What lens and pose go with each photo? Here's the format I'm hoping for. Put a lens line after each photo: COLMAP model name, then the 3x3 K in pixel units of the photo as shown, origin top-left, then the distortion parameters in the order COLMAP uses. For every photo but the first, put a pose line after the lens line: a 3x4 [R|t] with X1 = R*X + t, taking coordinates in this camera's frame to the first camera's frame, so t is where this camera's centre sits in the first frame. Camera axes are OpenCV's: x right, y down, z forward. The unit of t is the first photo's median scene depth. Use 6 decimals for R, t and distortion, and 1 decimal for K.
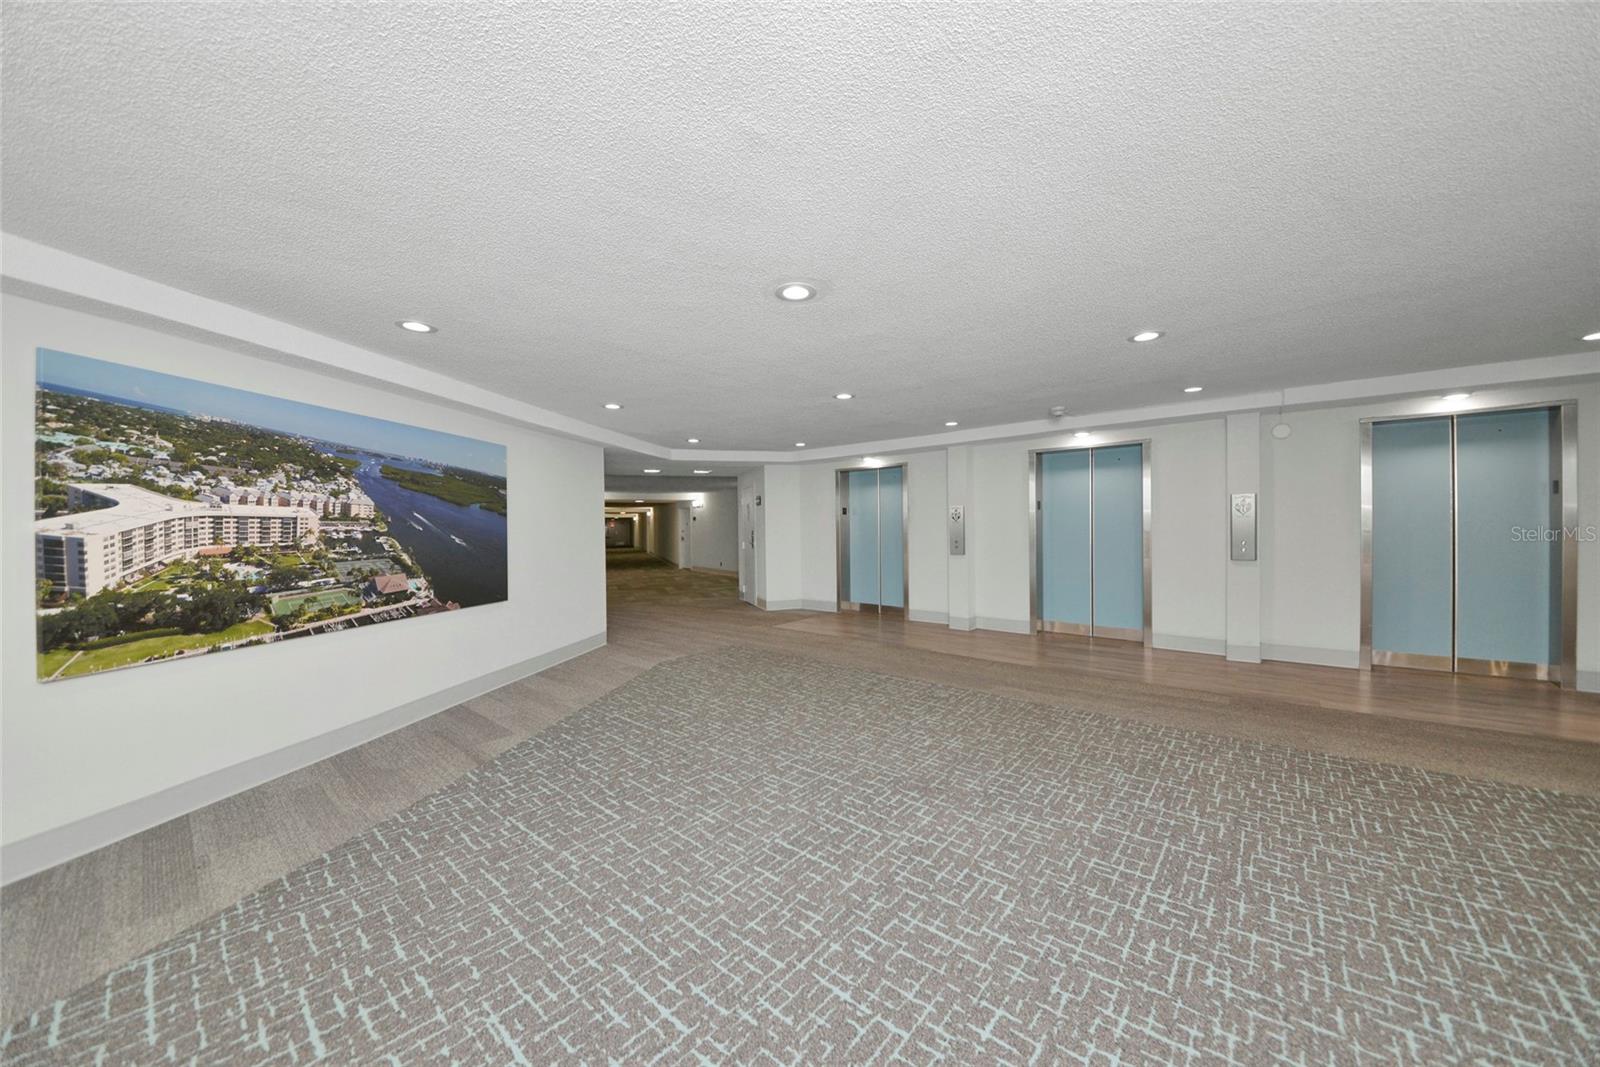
lens RADIAL K [[562.8, 0, 777.9], [0, 562.8, 551.7], [0, 0, 1]] dist [0.019130, -0.000042]
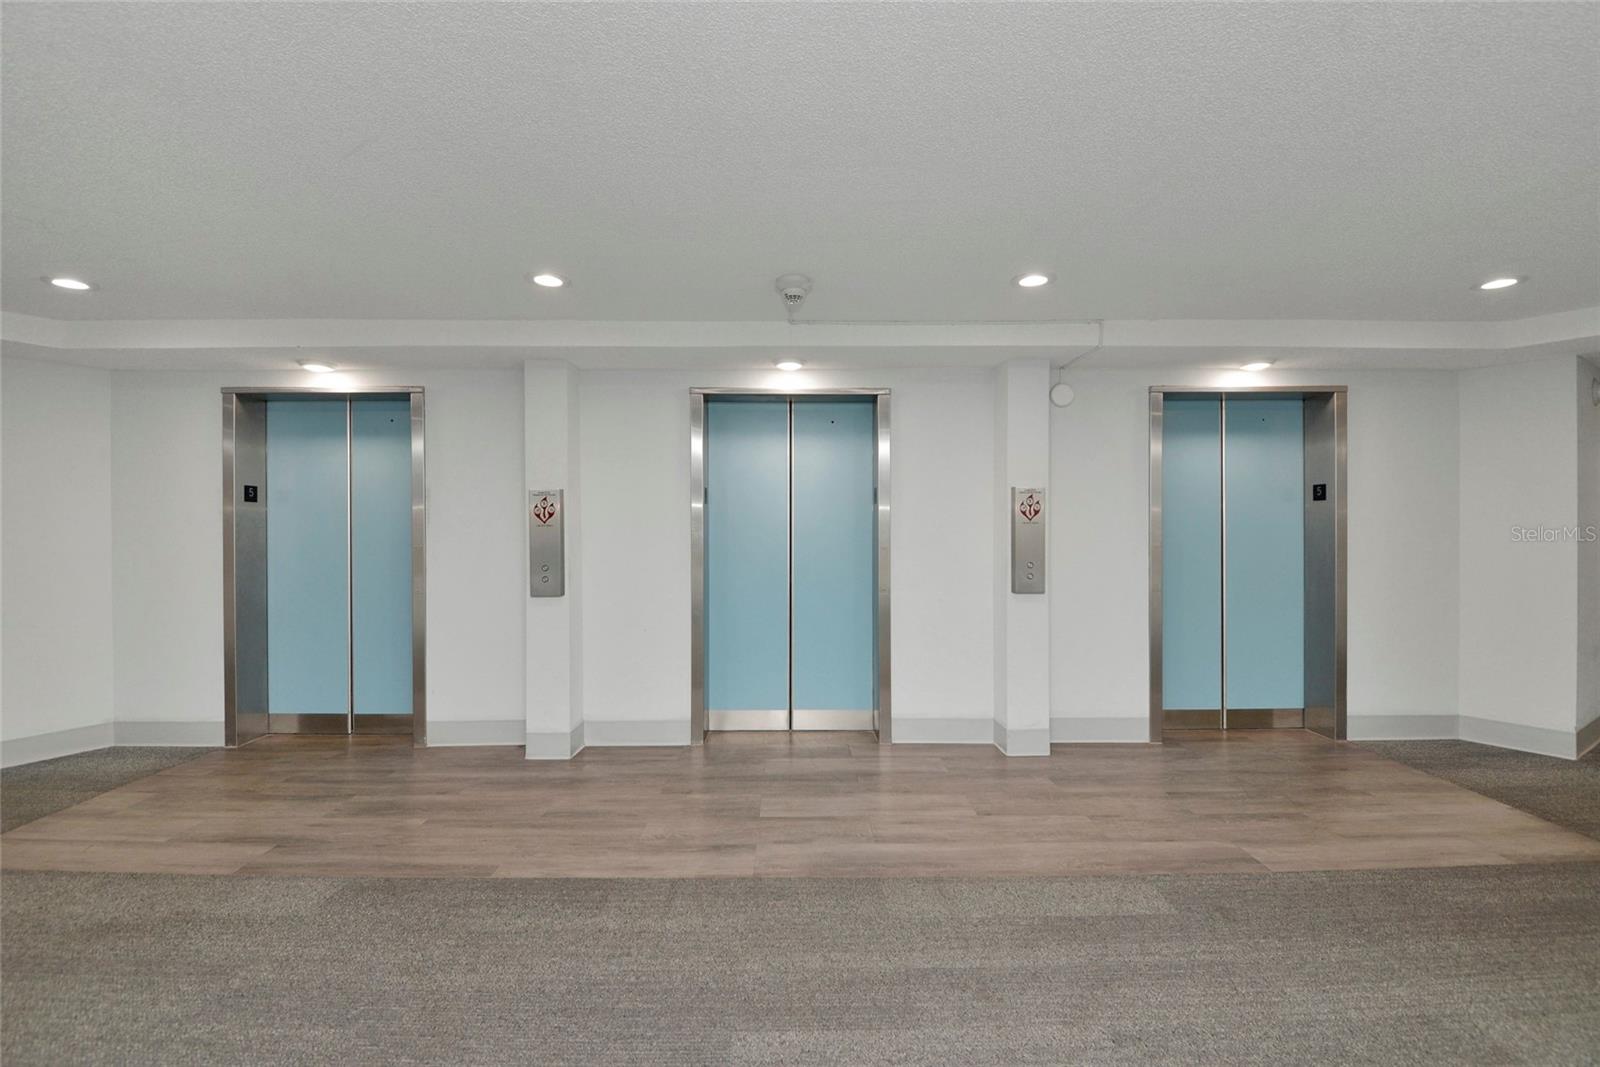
lens RADIAL K [[650.9, 0, 800.0], [0, 650.9, 533.5], [0, 0, 1]] dist [0.000046, -0.022043]
pose [[0.731074, 0.005741, 0.682274, 0.102952], [0.017979, 0.999455, -0.027676, -0.022933], [-0.682061, 0.032500, 0.730573, 0.438299]]
